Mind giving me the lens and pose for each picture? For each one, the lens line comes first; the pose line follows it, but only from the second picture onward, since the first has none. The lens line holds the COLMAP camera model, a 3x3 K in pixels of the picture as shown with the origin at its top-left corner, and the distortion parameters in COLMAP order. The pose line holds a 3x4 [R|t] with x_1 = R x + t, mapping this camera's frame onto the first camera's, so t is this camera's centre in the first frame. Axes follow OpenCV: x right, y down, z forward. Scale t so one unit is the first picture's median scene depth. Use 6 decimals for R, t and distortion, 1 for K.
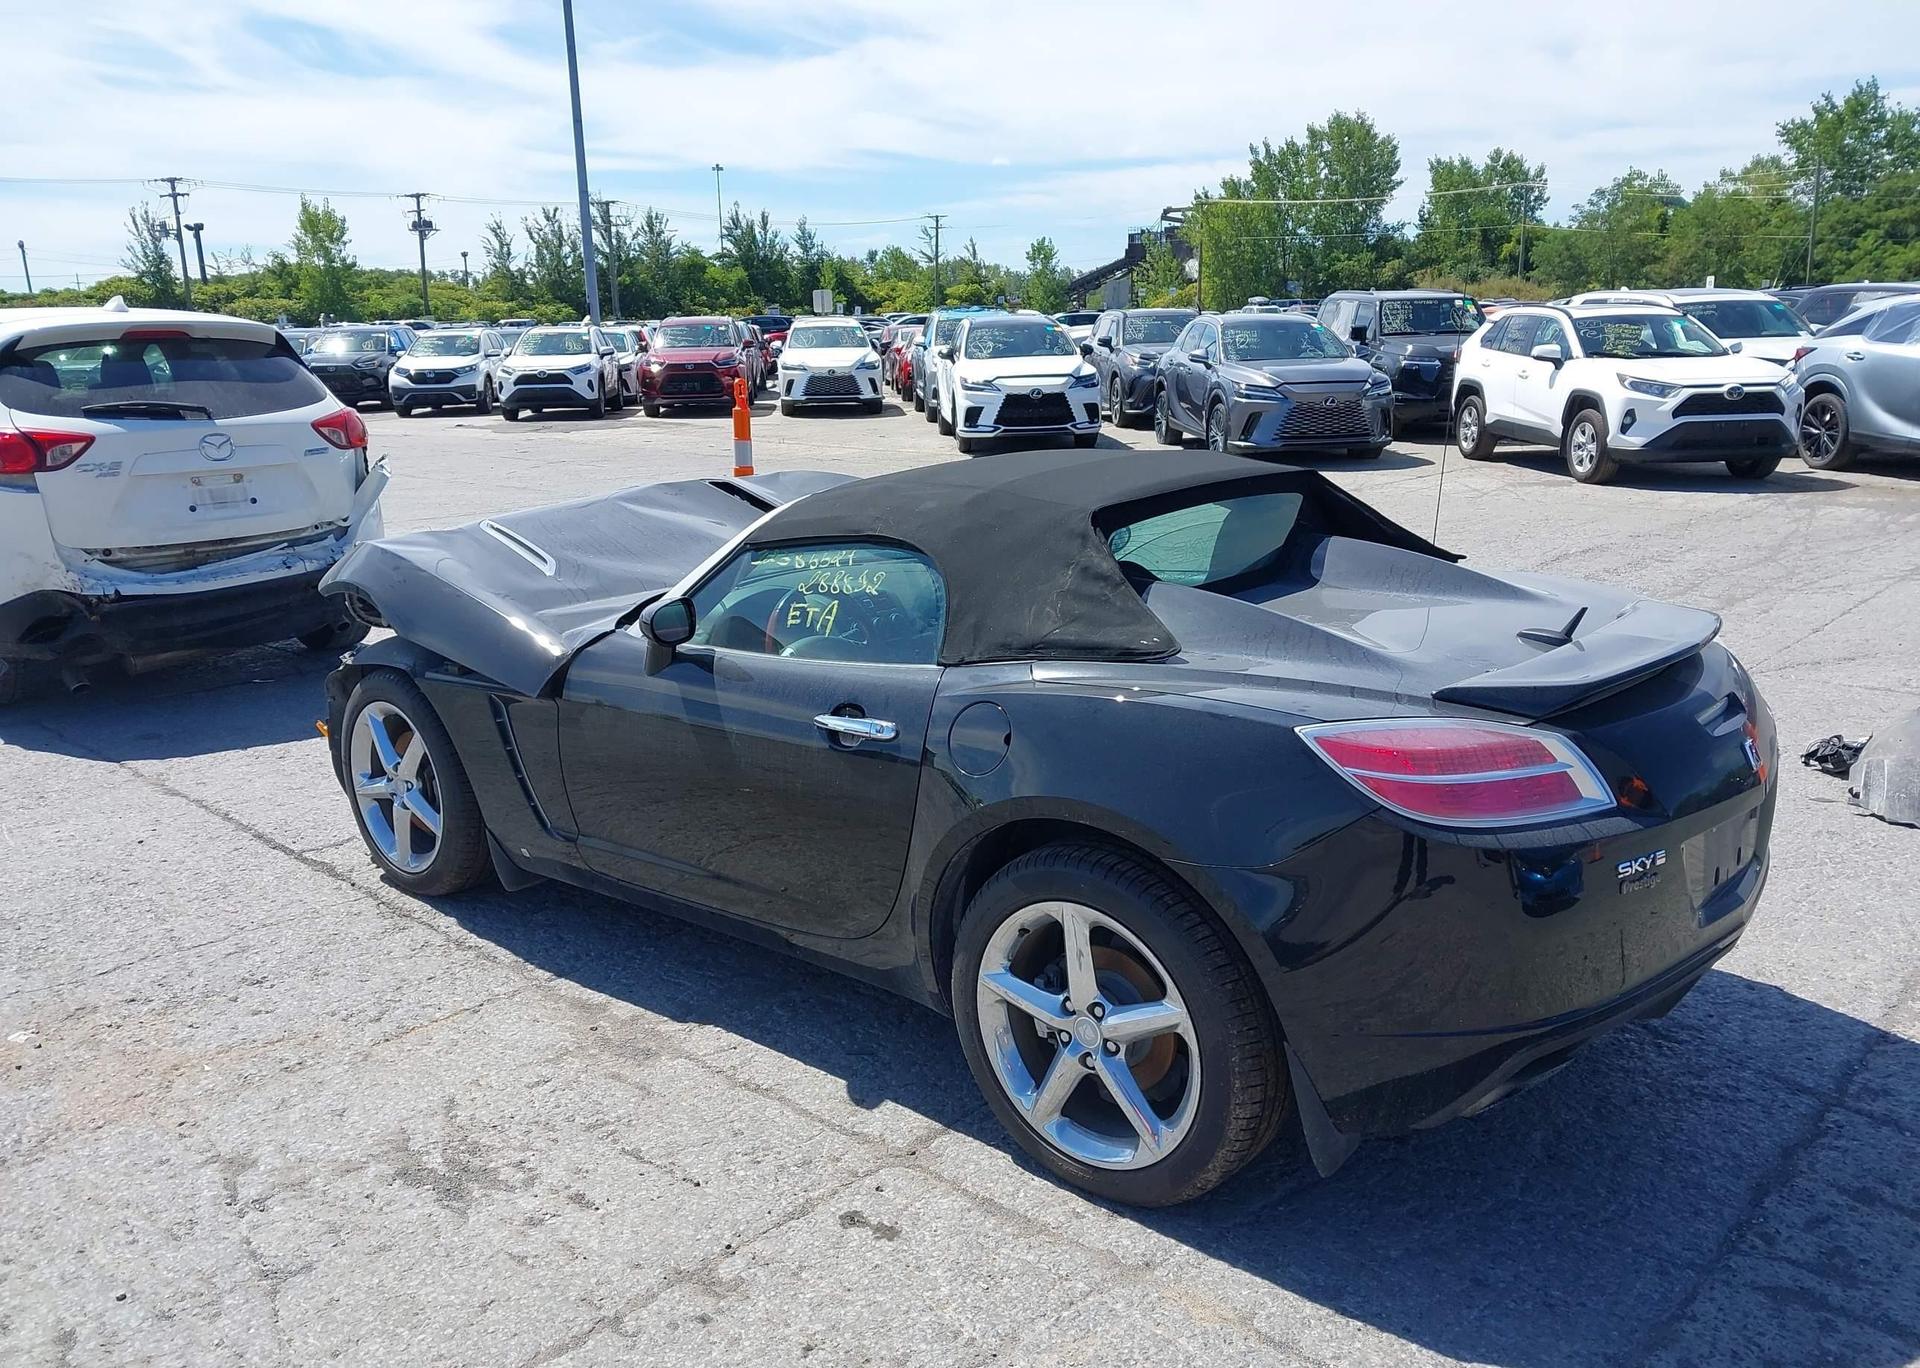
lens RADIAL K [[1501.1, 0, 947.7], [0, 1501.1, 710.8], [0, 0, 1]] dist [0.008562, -0.002923]
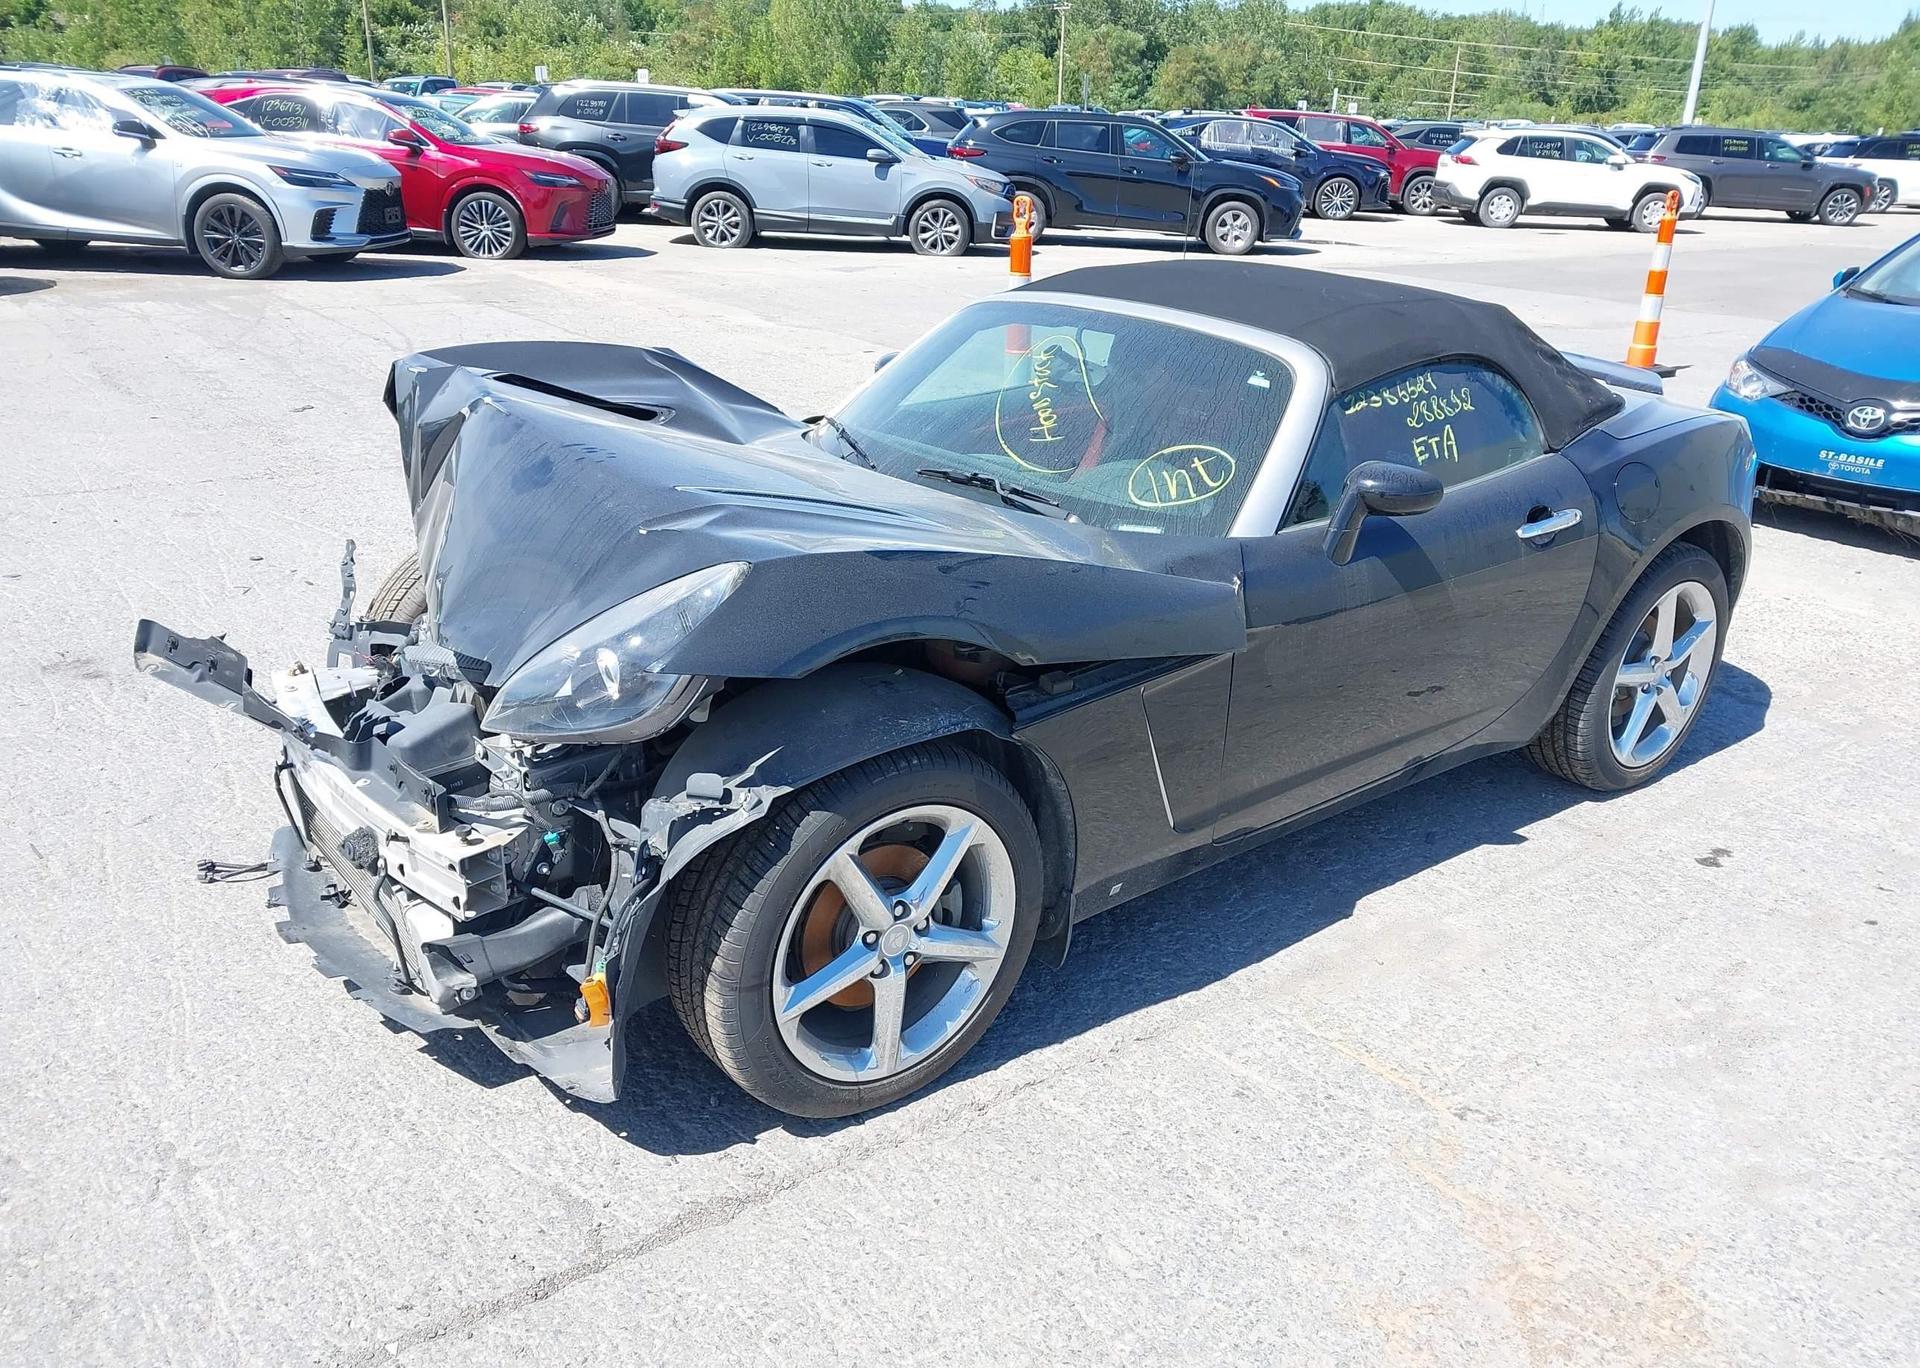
lens RADIAL K [[1501.1, 0, 947.7], [0, 1501.1, 710.8], [0, 0, 1]] dist [0.008562, -0.002923]
pose [[0.192247, -0.335921, 0.922062, -0.262354], [0.207016, 0.932327, 0.296499, -0.060541], [-0.959263, 0.133880, 0.248778, 0.250306]]
